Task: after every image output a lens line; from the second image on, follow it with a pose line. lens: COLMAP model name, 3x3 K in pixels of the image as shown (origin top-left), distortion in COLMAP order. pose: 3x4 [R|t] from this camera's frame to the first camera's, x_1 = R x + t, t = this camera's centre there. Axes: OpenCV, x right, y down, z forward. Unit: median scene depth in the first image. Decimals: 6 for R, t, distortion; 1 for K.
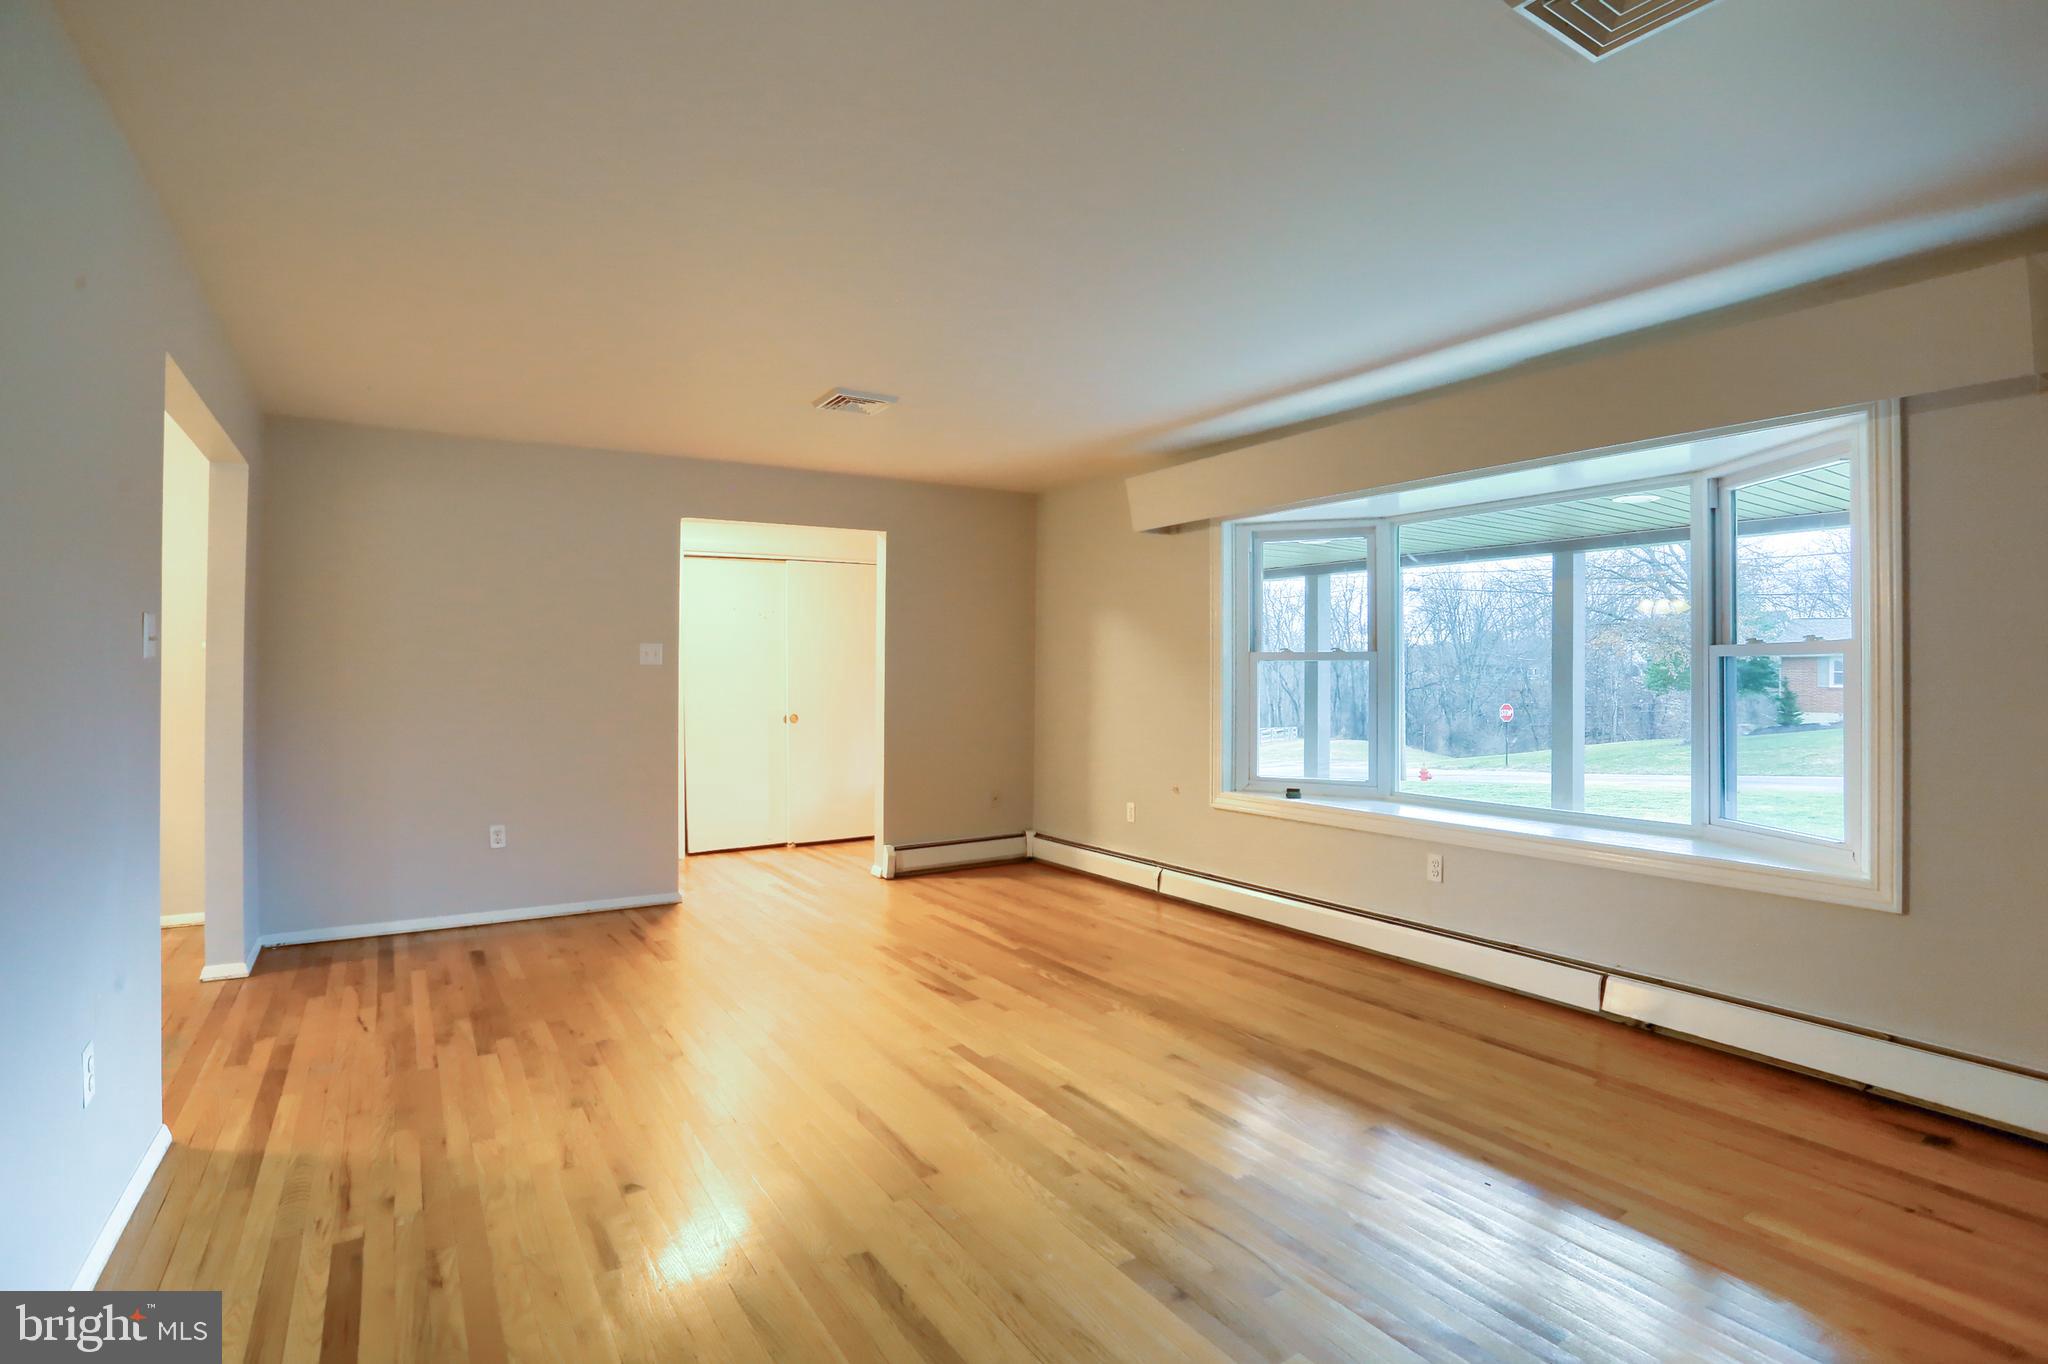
lens RADIAL K [[987.8, 0, 1024.0], [0, 987.8, 682.0], [0, 0, 1]] dist [-0.102432, 0.062547]
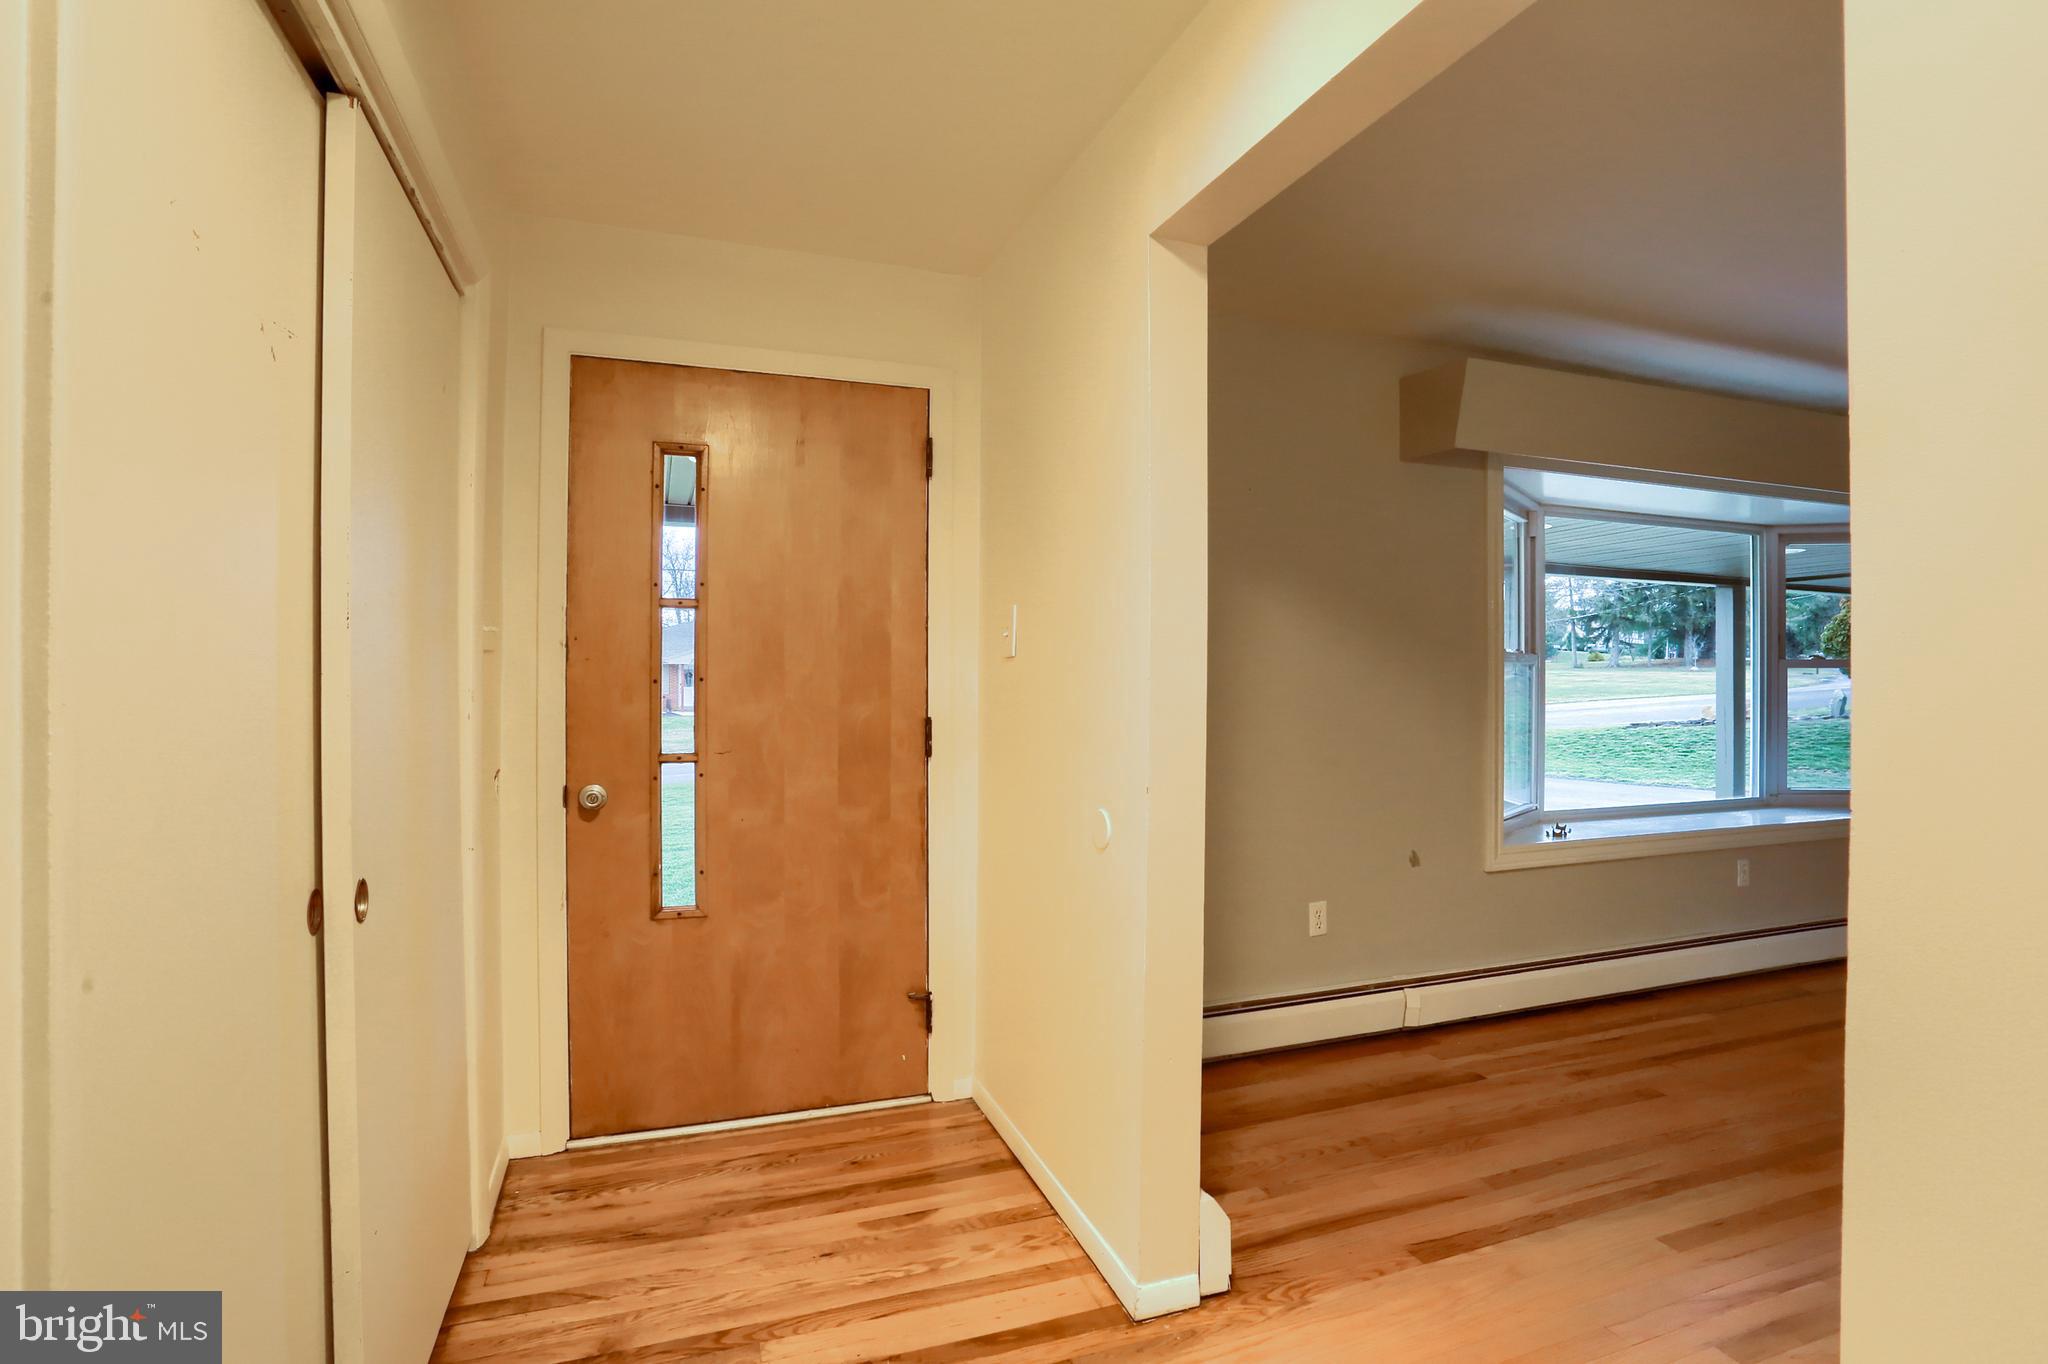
lens RADIAL K [[1032.2, 0, 1050.7], [0, 1032.2, 669.3], [0, 0, 1]] dist [-0.075170, 0.031793]
pose [[0.210103, 0.011393, 0.977613, -0.589142], [0.010018, 0.999855, -0.013806, -0.010187], [-0.977628, 0.012695, 0.209958, 1.166095]]
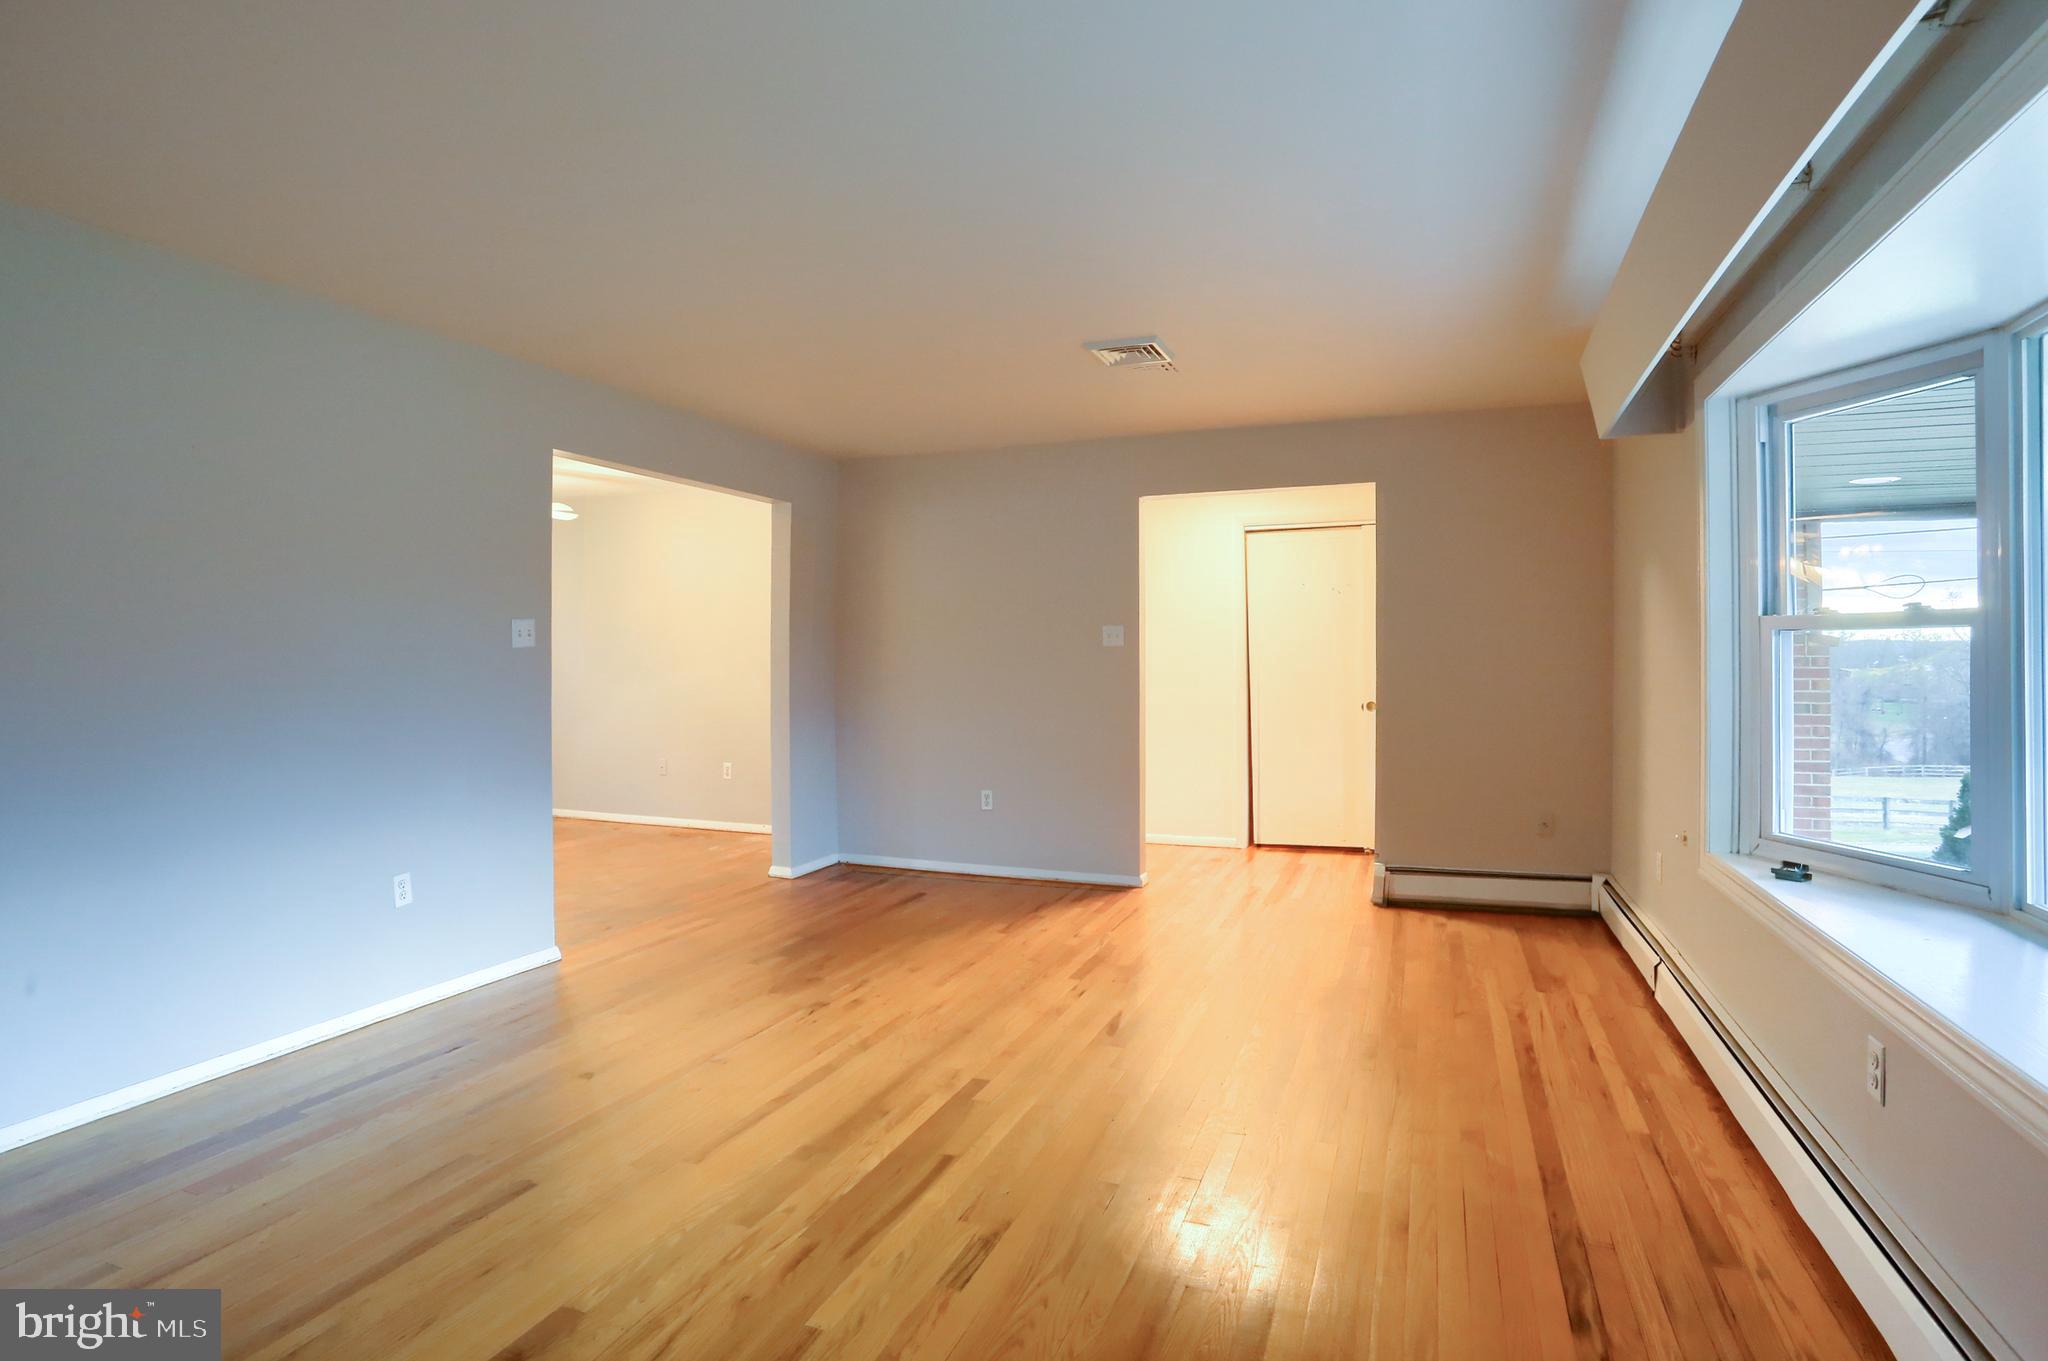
lens RADIAL K [[1032.2, 0, 1050.7], [0, 1032.2, 667.8], [0, 0, 1]] dist [-0.075170, 0.031793]
pose [[0.608832, 0.007555, -0.793263, 0.440424], [-0.005418, 0.999971, 0.005365, -0.001144], [0.793280, 0.001032, 0.608856, 0.310643]]
